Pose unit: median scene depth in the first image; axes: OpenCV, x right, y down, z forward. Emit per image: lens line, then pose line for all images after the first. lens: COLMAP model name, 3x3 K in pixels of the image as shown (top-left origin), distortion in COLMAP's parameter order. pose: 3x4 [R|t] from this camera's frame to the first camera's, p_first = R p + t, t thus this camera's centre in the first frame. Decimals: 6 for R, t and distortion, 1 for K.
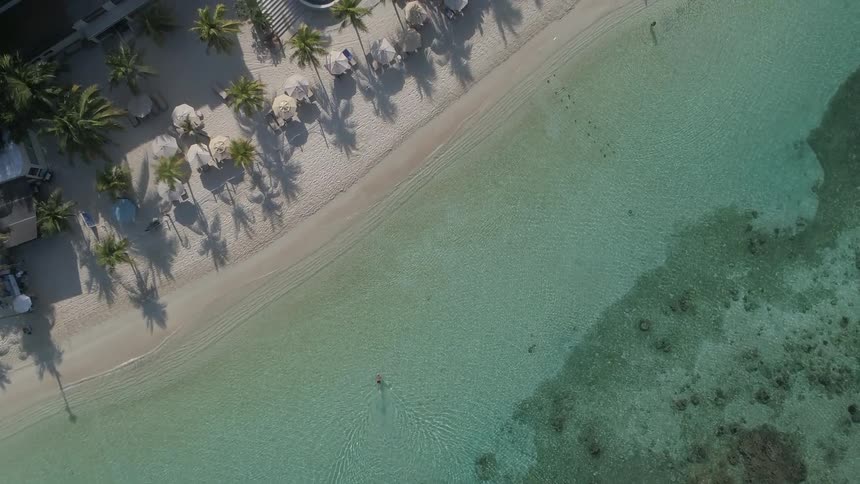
lens RADIAL K [[346.8, 0, 429.9], [0, 346.8, 238.5], [0, 0, 1]] dist [0.005654, 0.000652]
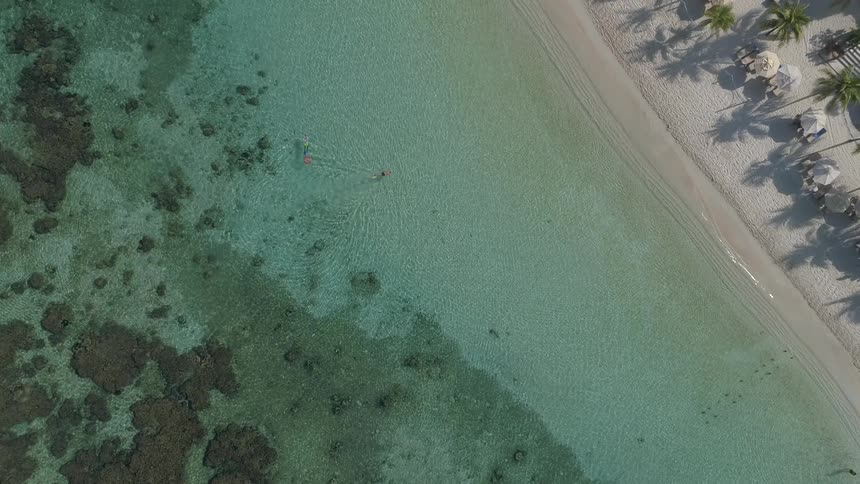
lens RADIAL K [[346.8, 0, 432.6], [0, 346.8, 237.2], [0, 0, 1]] dist [0.005654, 0.000652]
pose [[-0.000537, 0.999990, -0.004439, 0.043799], [-0.999971, -0.000571, -0.007578, 0.497436], [-0.007581, 0.004435, 0.999961, 0.081820]]
